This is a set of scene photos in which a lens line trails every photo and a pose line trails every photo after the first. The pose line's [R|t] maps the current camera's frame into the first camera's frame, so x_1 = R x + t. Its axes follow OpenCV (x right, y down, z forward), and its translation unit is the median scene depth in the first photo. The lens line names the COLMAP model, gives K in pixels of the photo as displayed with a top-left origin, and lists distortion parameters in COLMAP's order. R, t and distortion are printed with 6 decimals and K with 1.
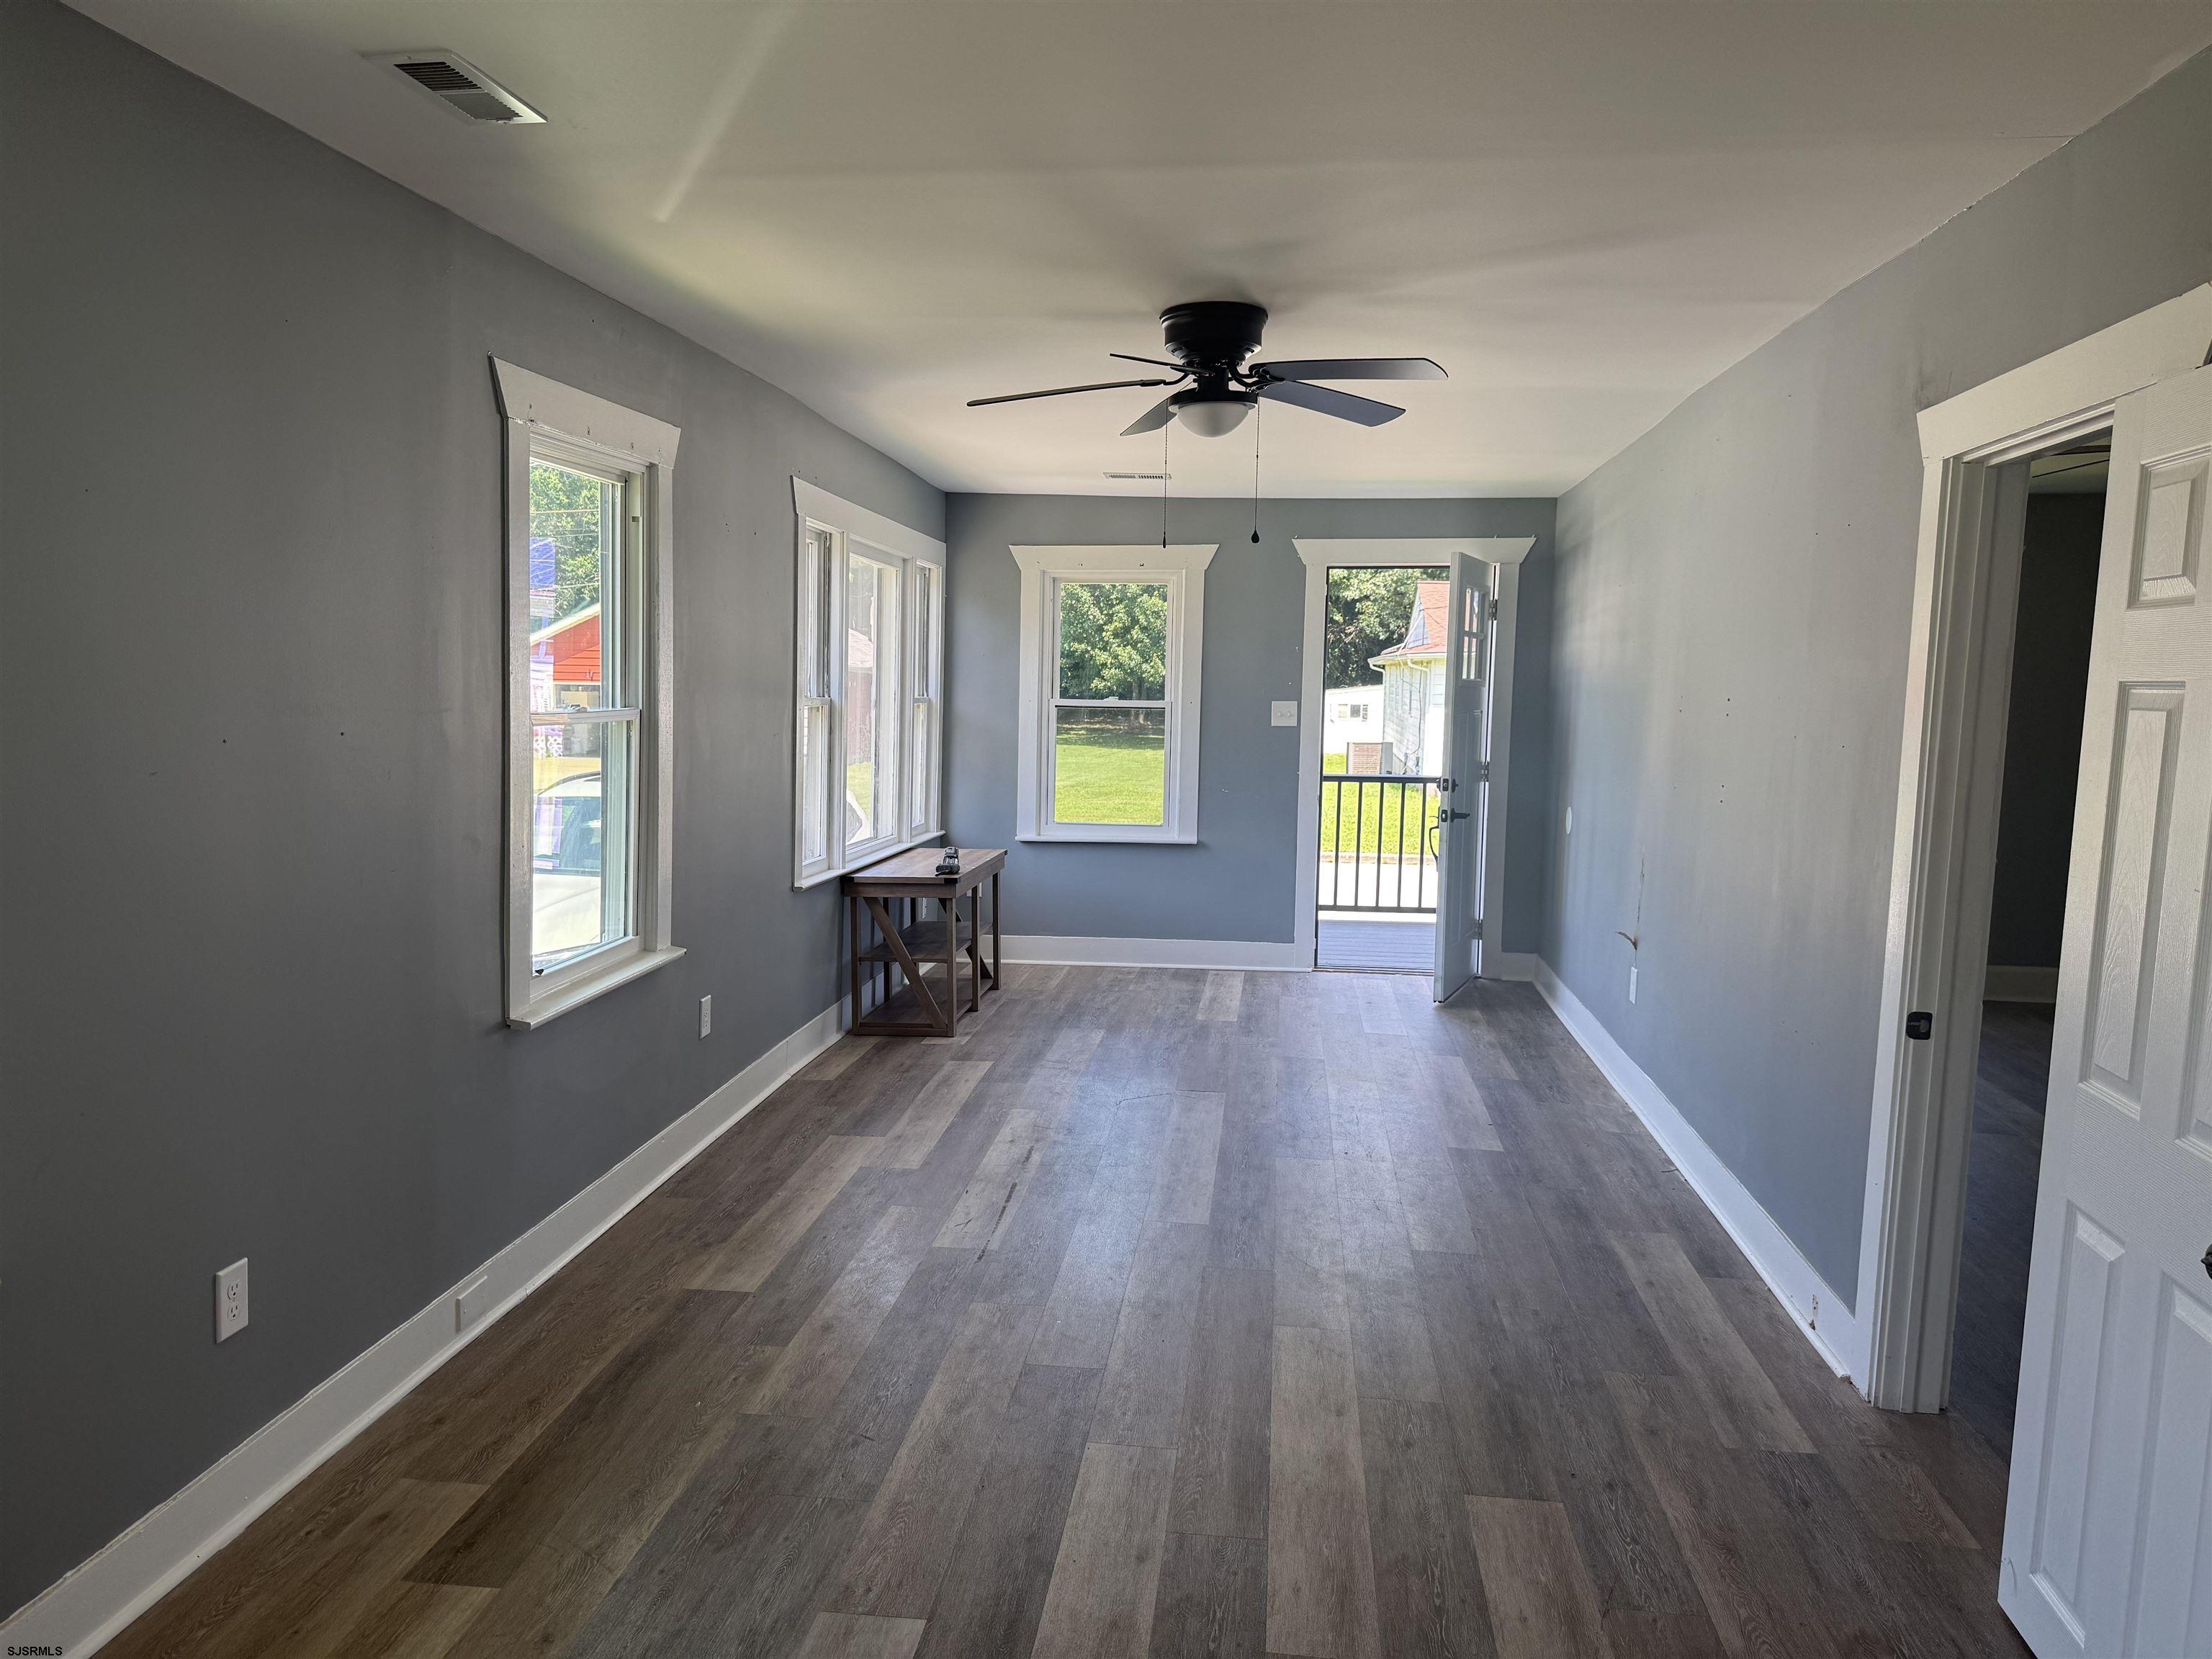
lens RADIAL K [[1553.8, 0, 1104.6], [0, 1553.8, 832.2], [0, 0, 1]] dist [0.027299, -0.000920]
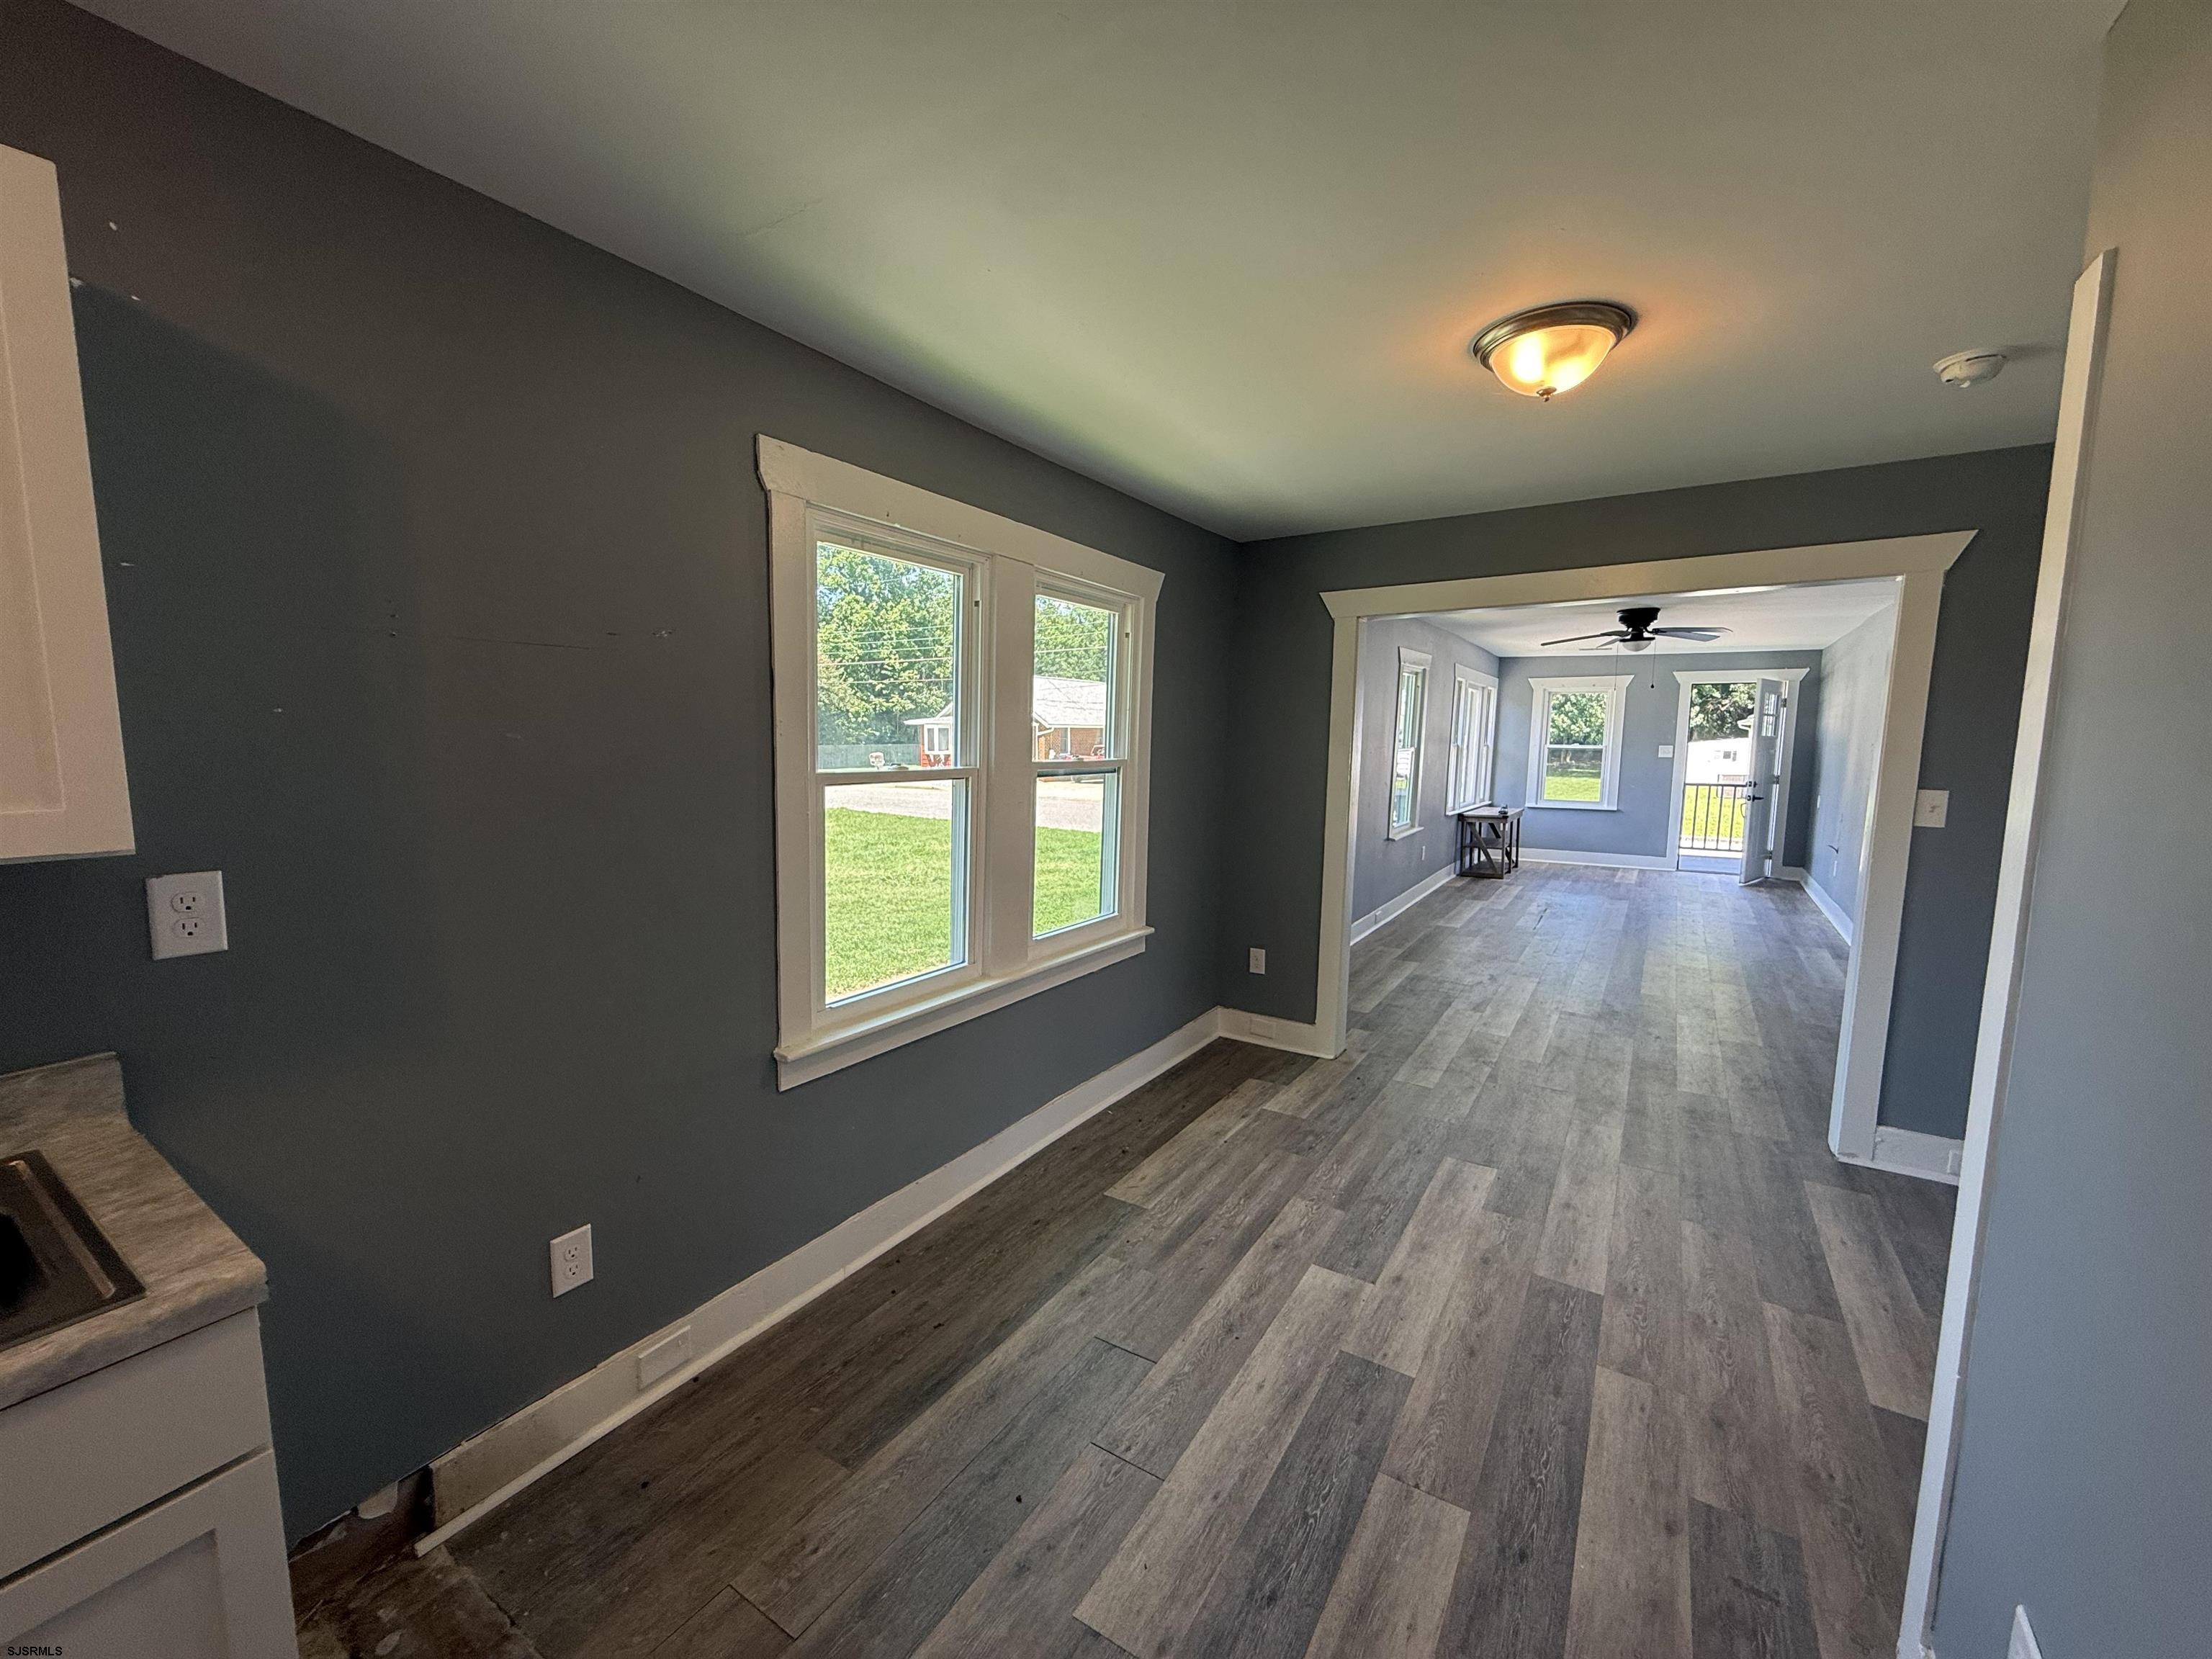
lens RADIAL K [[883.8, 0, 1101.4], [0, 883.8, 824.8], [0, 0, 1]] dist [0.000313, 0.000103]
pose [[0.896695, 0.041166, -0.440730, -0.045456], [-0.039967, 0.999129, 0.012005, 0.044725], [0.440841, 0.006850, 0.897559, -0.482800]]
